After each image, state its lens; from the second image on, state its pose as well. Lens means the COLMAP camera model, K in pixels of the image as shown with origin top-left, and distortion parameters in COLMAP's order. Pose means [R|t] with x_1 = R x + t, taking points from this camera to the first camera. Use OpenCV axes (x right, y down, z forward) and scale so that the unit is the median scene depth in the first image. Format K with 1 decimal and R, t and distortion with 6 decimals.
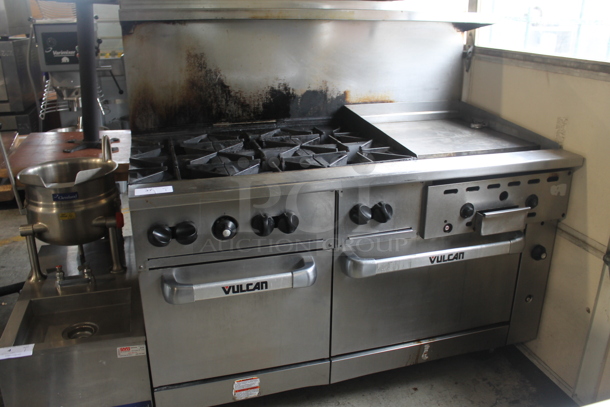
lens RADIAL K [[534.8, 0, 301.2], [0, 534.8, 201.8], [0, 0, 1]] dist [-0.116290, 0.036285]
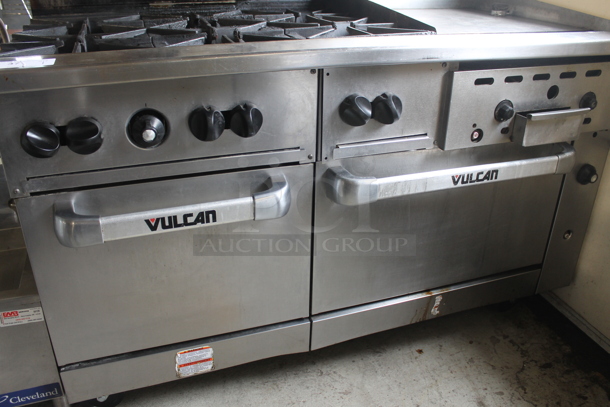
lens RADIAL K [[534.8, 0, 305.9], [0, 534.8, 208.8], [0, 0, 1]] dist [-0.116290, 0.036285]
pose [[0.998512, -0.009872, 0.053628, 0.011145], [0.003066, 0.992082, 0.125552, 0.057892], [-0.054443, -0.125200, 0.990637, 0.306906]]
